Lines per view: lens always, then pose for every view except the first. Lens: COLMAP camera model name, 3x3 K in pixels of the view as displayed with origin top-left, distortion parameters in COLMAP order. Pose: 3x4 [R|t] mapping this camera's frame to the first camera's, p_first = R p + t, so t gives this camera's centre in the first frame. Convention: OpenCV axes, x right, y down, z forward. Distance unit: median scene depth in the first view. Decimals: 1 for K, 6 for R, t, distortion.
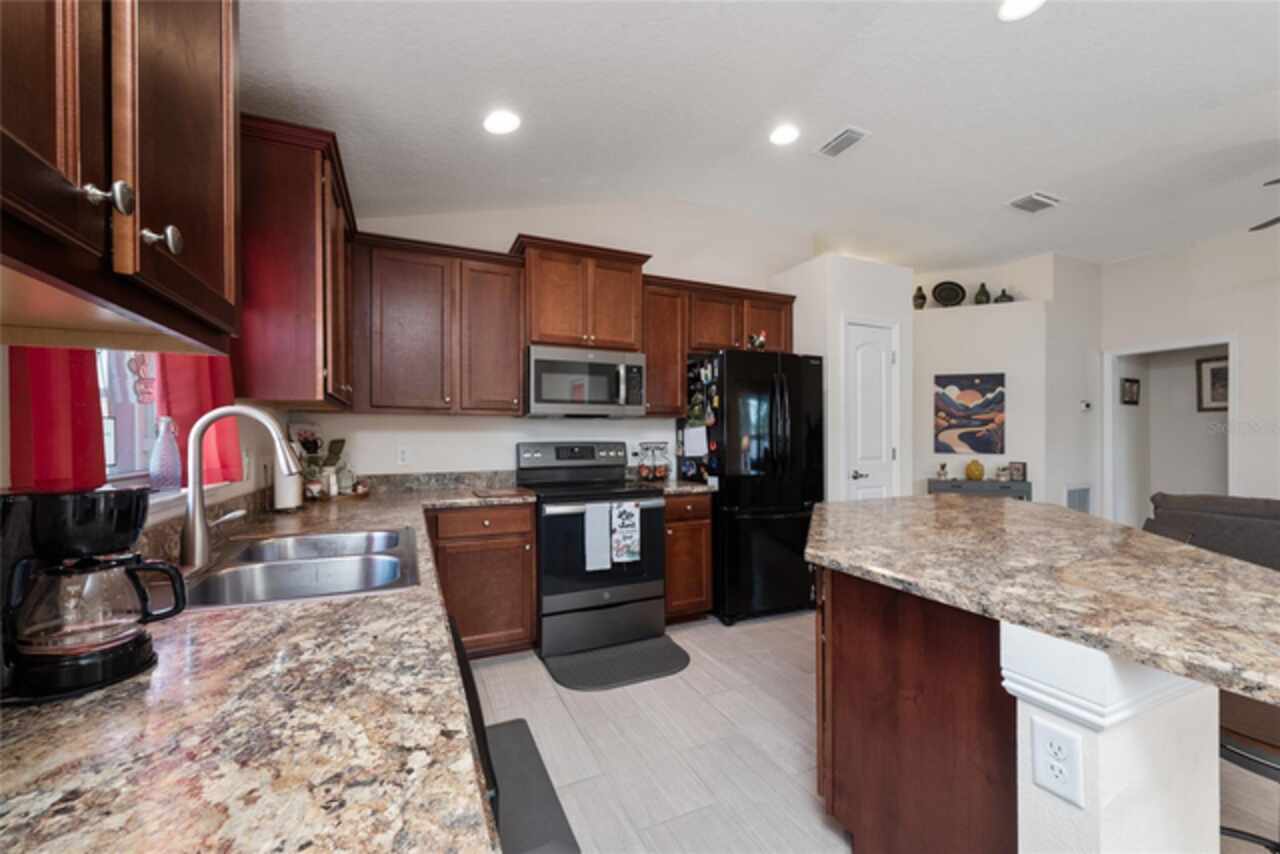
lens RADIAL K [[497.7, 0, 636.8], [0, 497.7, 436.9], [0, 0, 1]] dist [0.001030, 0.000038]
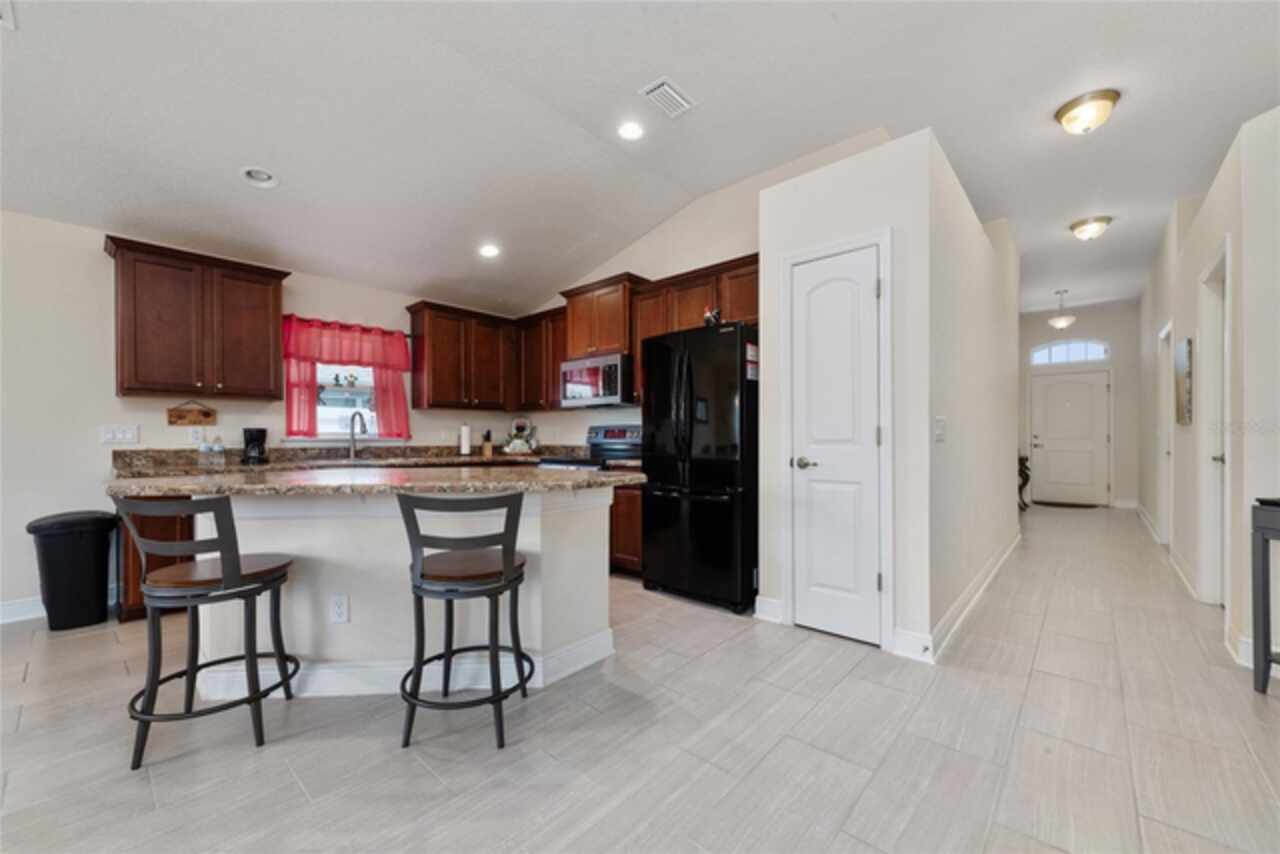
lens RADIAL K [[497.7, 0, 636.8], [0, 497.7, 436.9], [0, 0, 1]] dist [0.001030, 0.000038]
pose [[0.405050, 0.003058, -0.914289, 1.176933], [0.004504, 0.999976, 0.005340, 0.035512], [0.914283, -0.006281, 0.405027, 0.531652]]
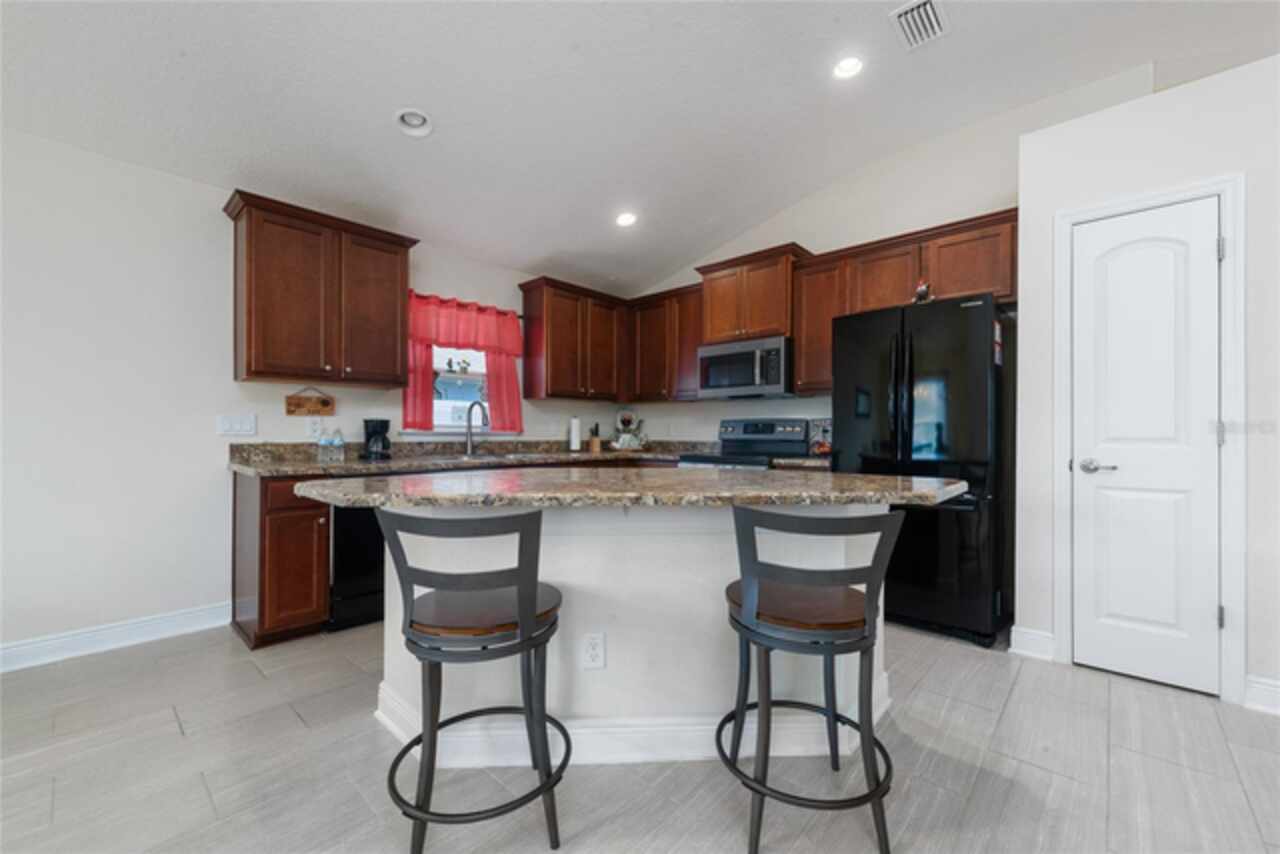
lens RADIAL K [[510.1, 0, 640.2], [0, 510.1, 431.3], [0, 0, 1]] dist [0.000162, -0.000042]
pose [[0.392984, 0.004683, -0.919534, 0.917580], [-0.002401, 0.999989, 0.004066, 0.036342], [0.919542, 0.000610, 0.392991, 0.275438]]
